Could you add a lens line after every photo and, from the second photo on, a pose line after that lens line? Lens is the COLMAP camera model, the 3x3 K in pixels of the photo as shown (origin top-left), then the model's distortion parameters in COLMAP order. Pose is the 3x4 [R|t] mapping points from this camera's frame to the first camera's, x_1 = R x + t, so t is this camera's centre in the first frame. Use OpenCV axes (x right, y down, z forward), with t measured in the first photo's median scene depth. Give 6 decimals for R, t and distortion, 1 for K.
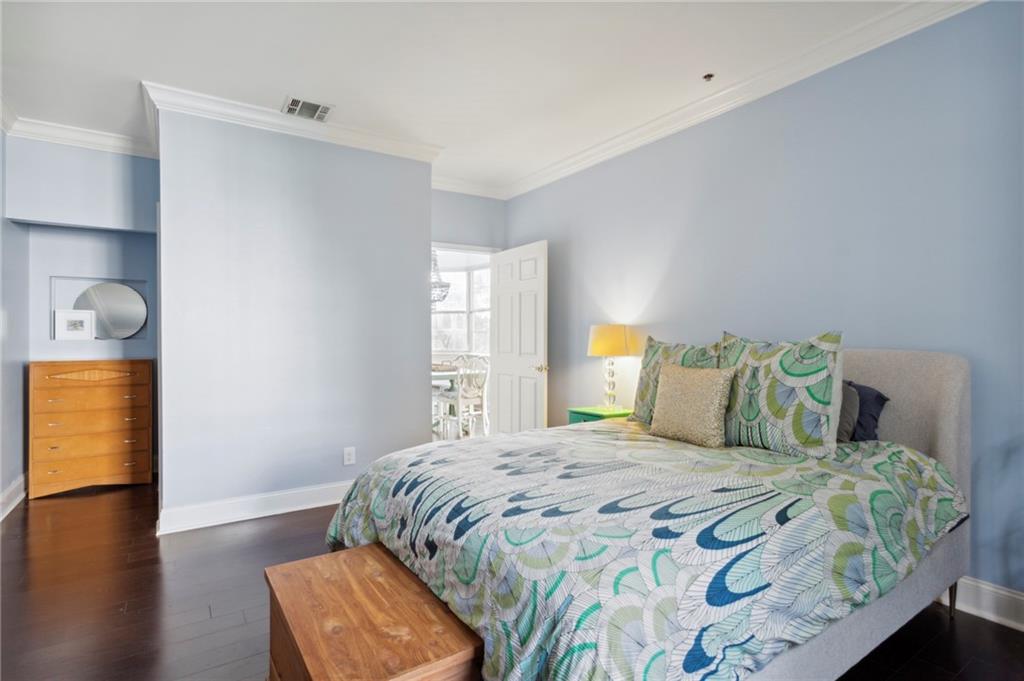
lens RADIAL K [[516.8, 0, 515.0], [0, 516.8, 342.7], [0, 0, 1]] dist [-0.004286, 0.000567]
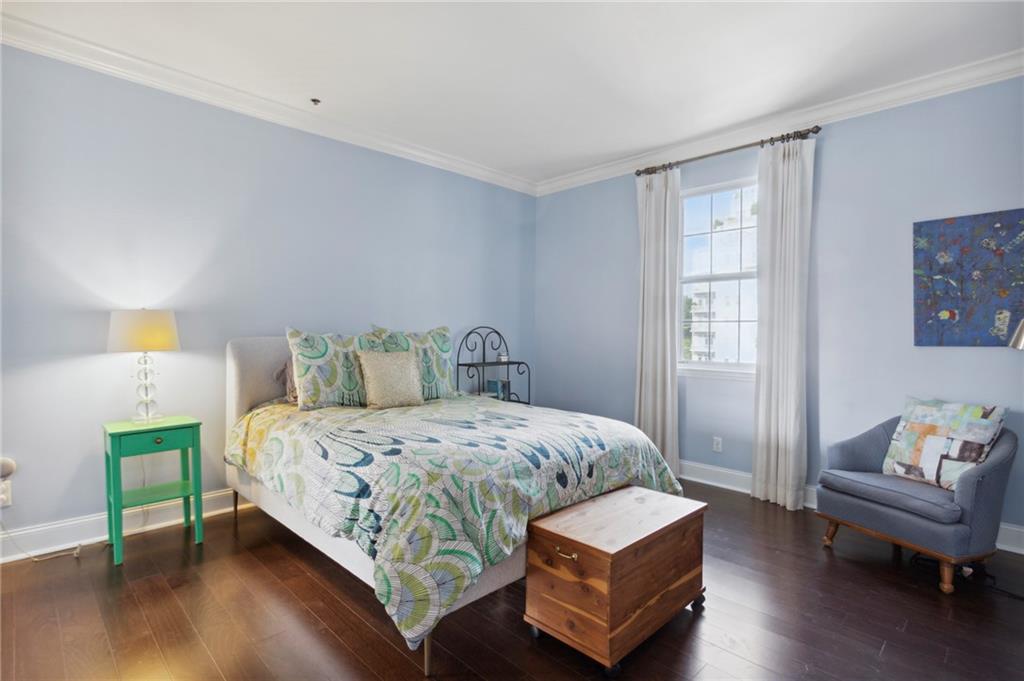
lens RADIAL K [[498.9, 0, 506.7], [0, 498.9, 336.8], [0, 0, 1]] dist [0.000884, 0.005304]
pose [[-0.183318, -0.005693, 0.983037, -0.986705], [-0.004901, 0.999976, 0.004877, 0.003177], [-0.983041, -0.003924, -0.183342, 0.964829]]
